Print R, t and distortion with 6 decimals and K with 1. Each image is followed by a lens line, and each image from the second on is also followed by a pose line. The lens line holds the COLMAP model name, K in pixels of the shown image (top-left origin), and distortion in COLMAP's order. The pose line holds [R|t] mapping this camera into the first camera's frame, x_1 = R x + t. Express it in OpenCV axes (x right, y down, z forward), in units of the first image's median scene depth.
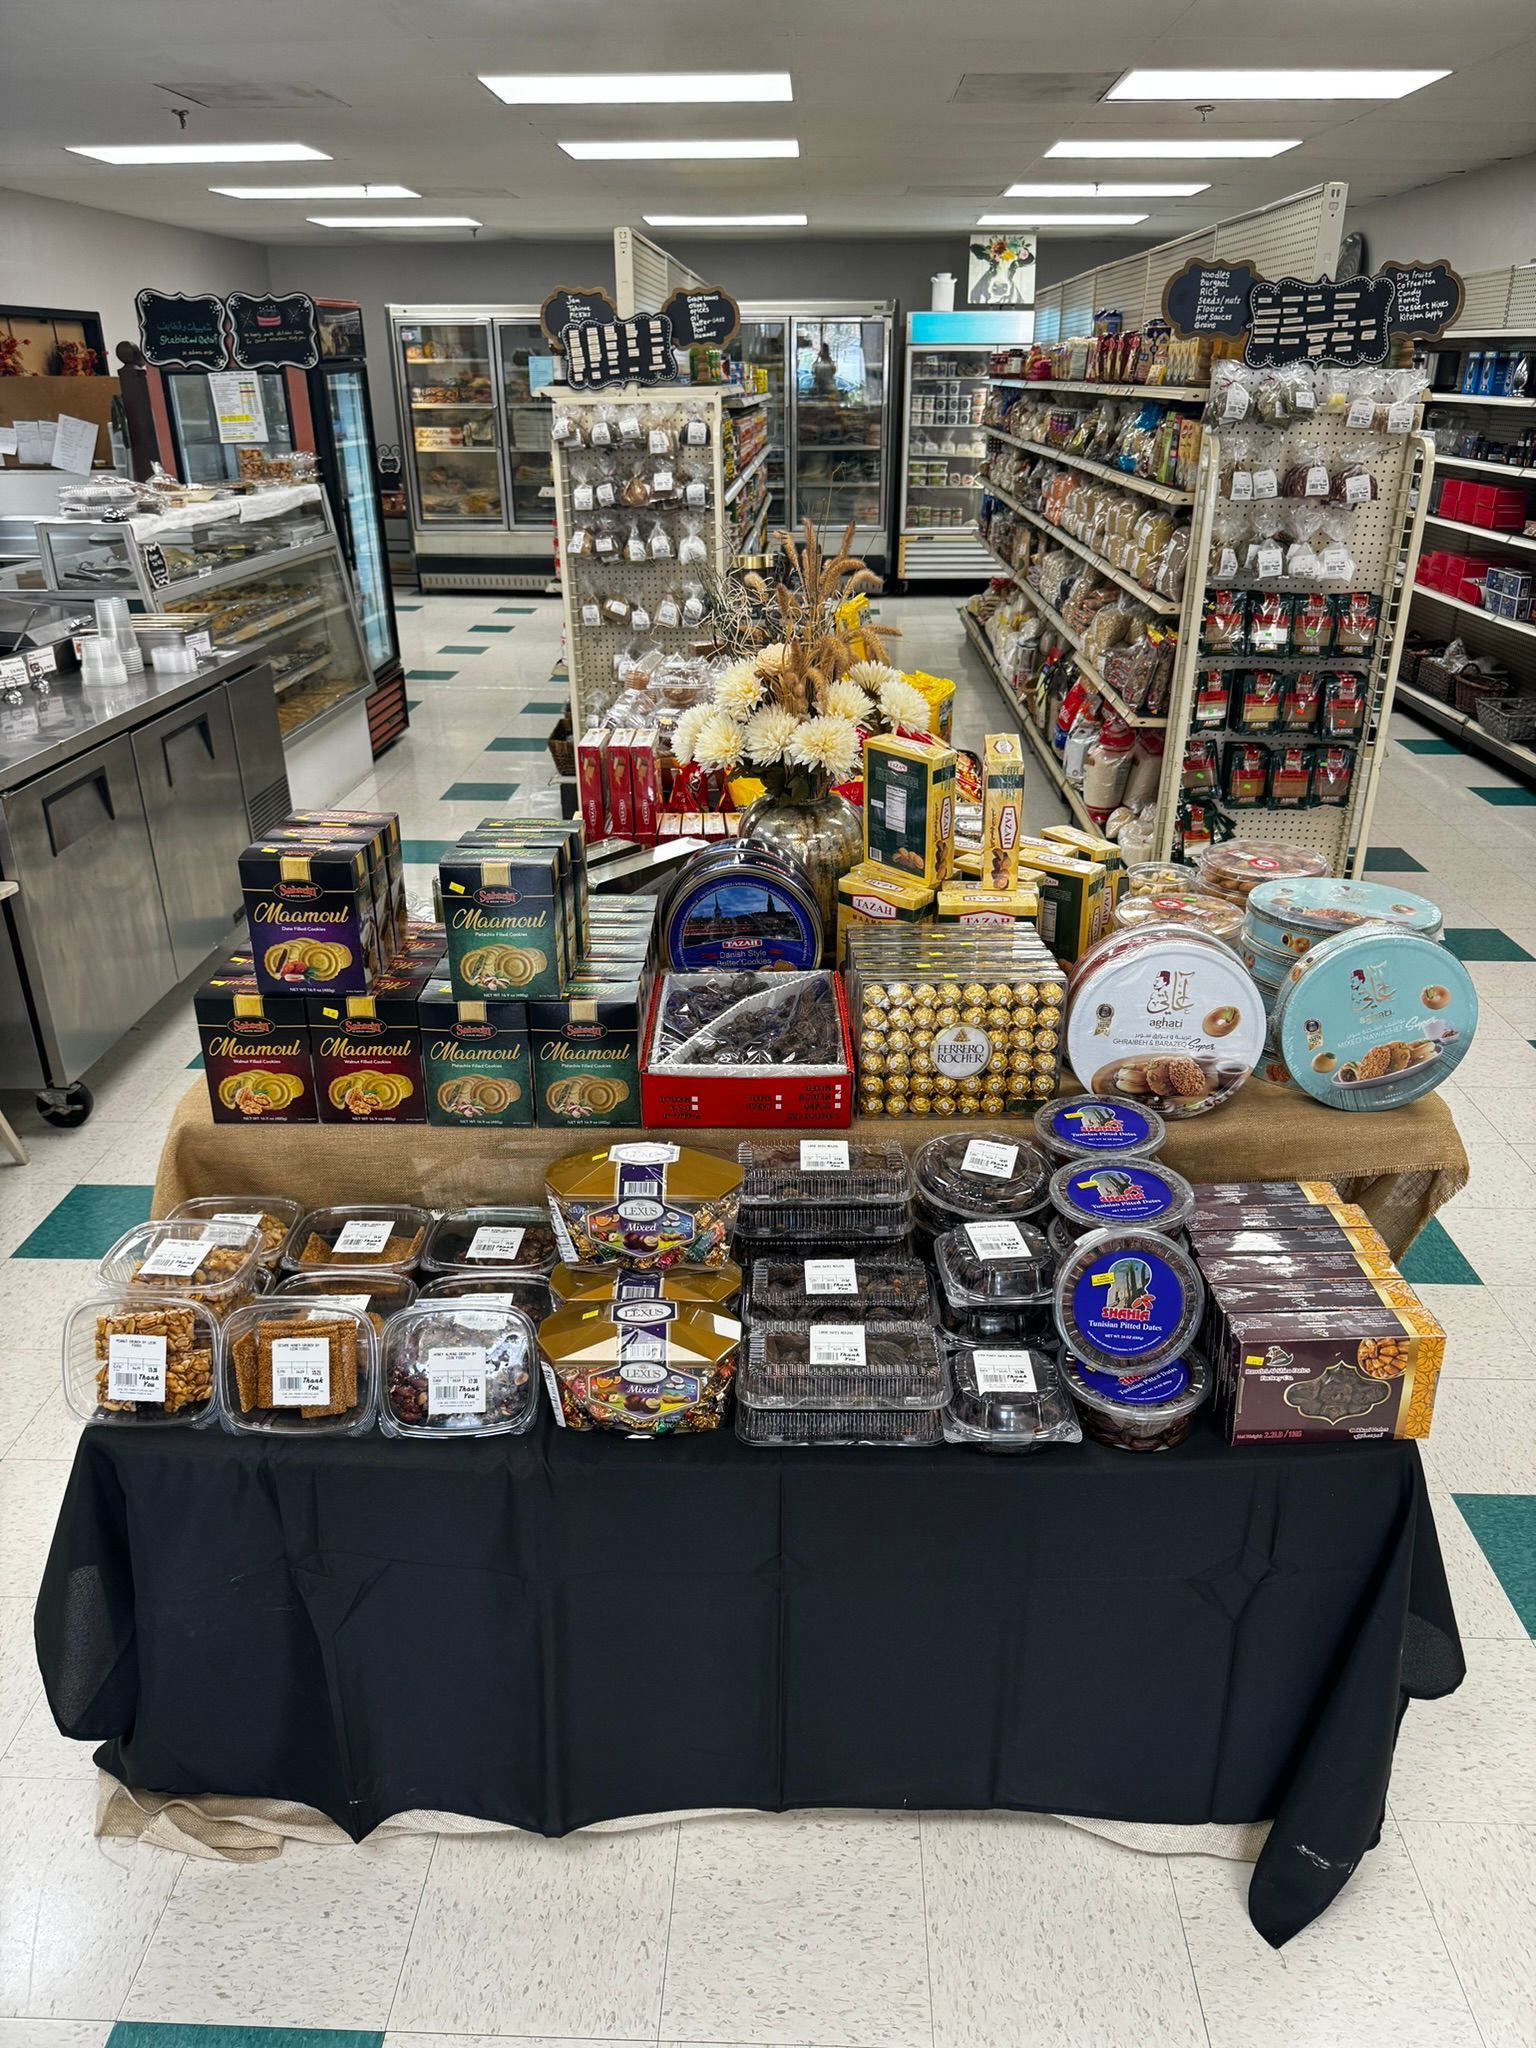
lens RADIAL K [[1456.9, 0, 773.5], [0, 1456.9, 1025.2], [0, 0, 1]] dist [0.013259, -0.012500]
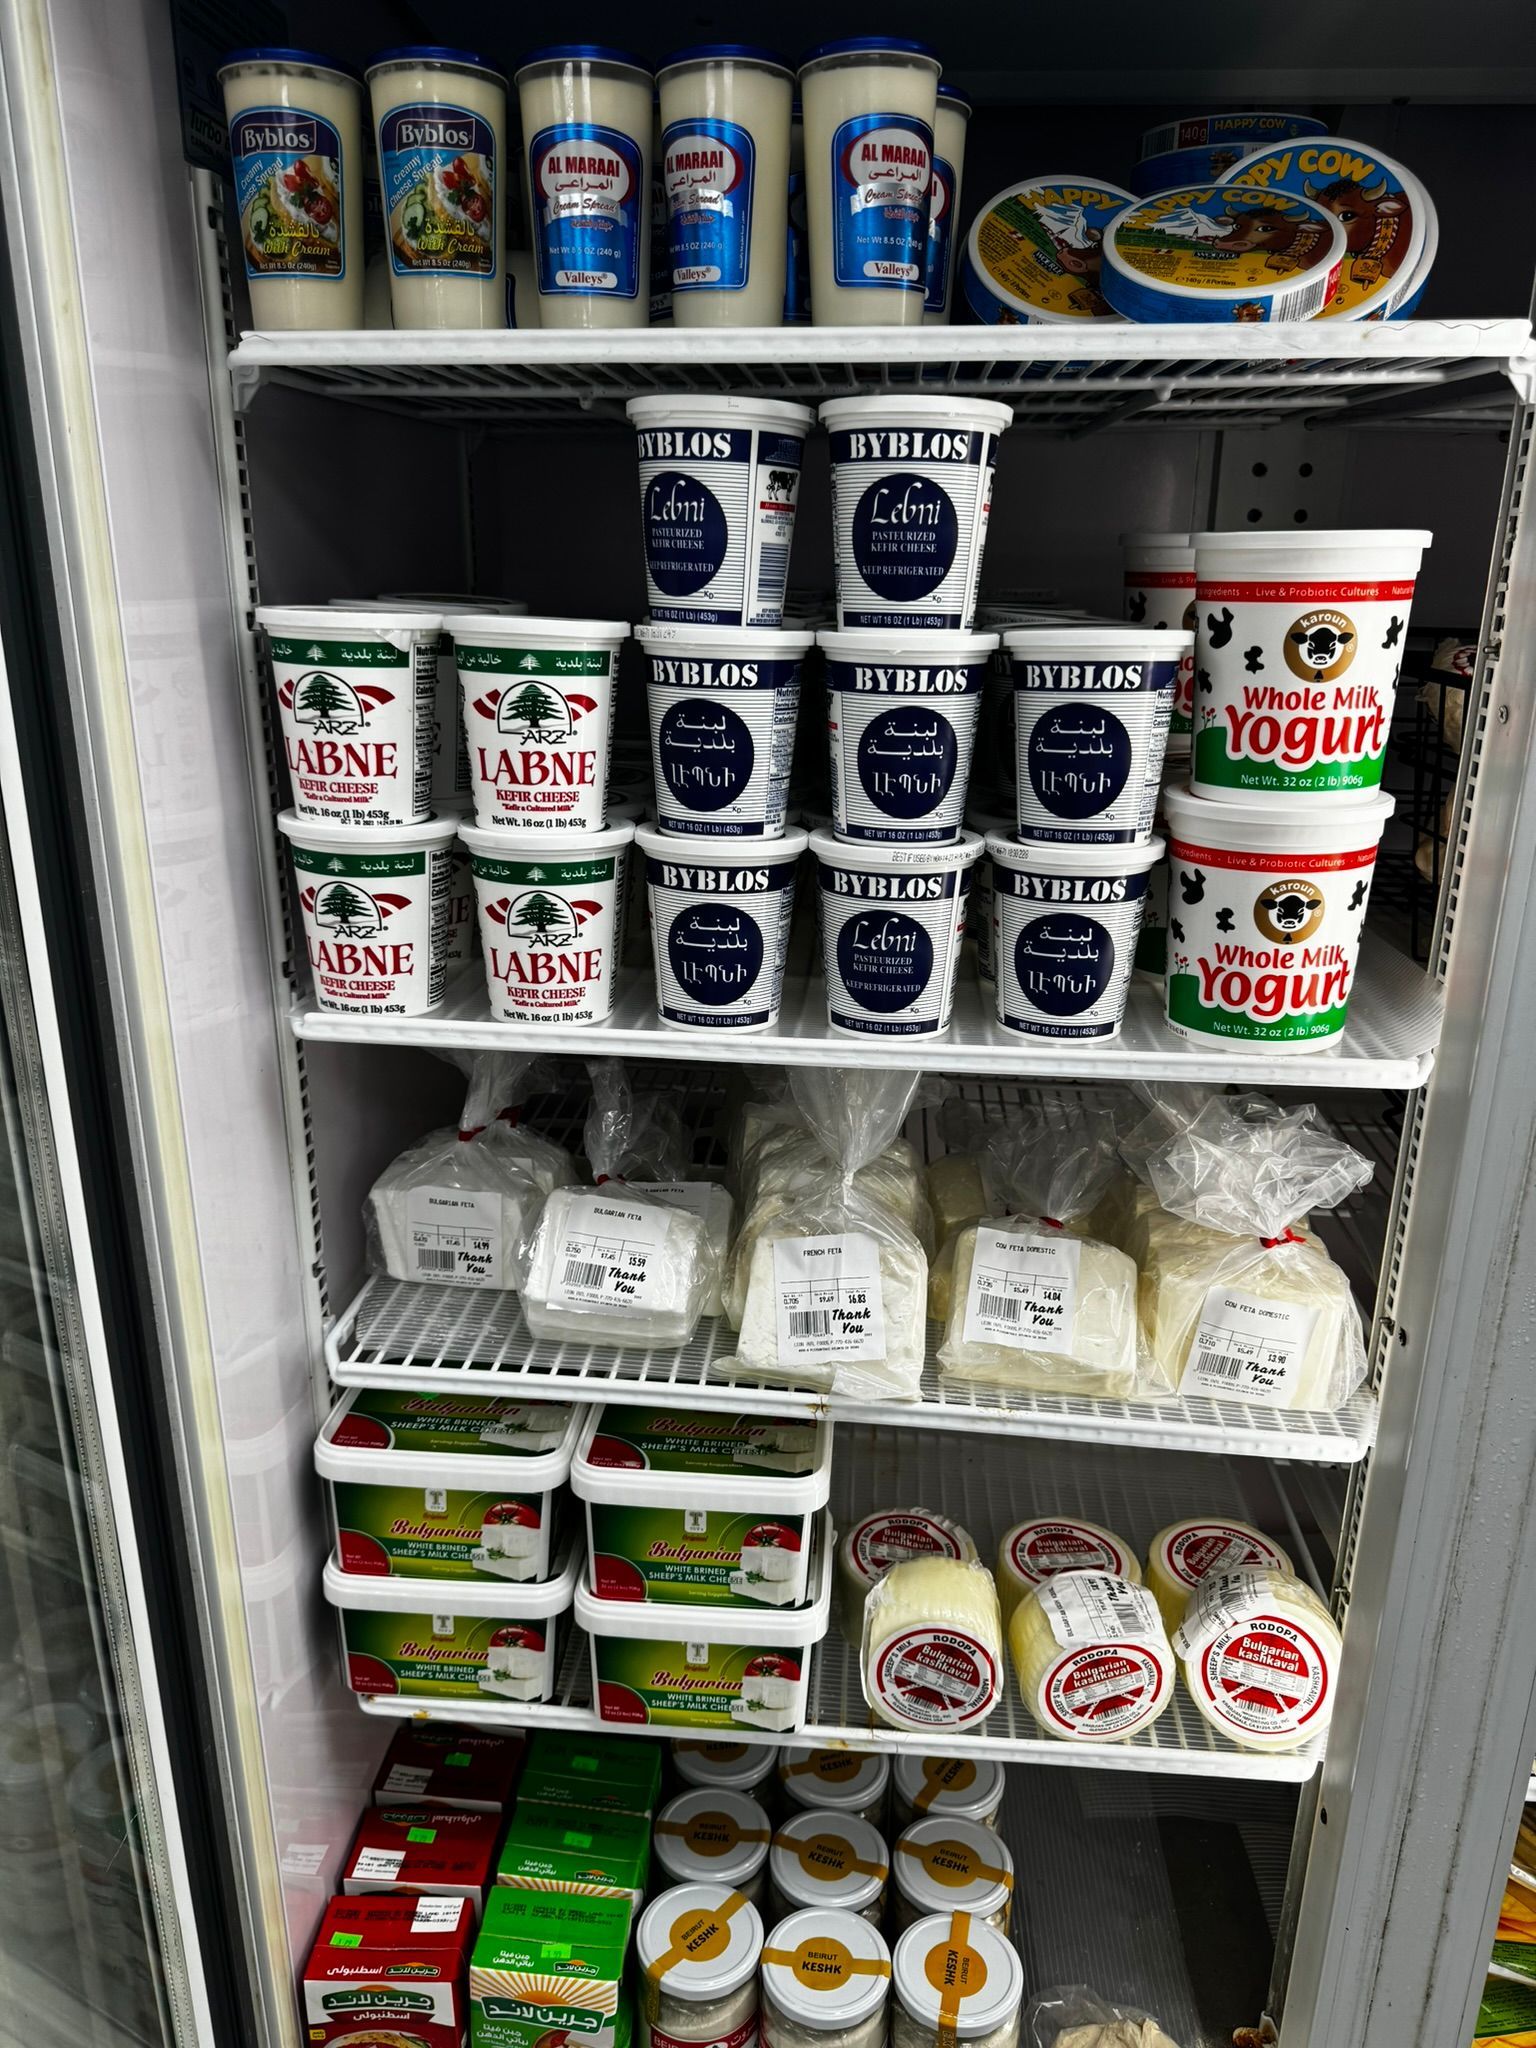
lens RADIAL K [[1456.9, 0, 768.1], [0, 1456.9, 1023.1], [0, 0, 1]] dist [0.013259, -0.012500]
pose [[0.998305, 0.032106, -0.048535, 0.120737], [-0.036808, 0.994376, -0.099308, -0.405821], [0.045073, 0.100926, 0.993872, 0.934302]]
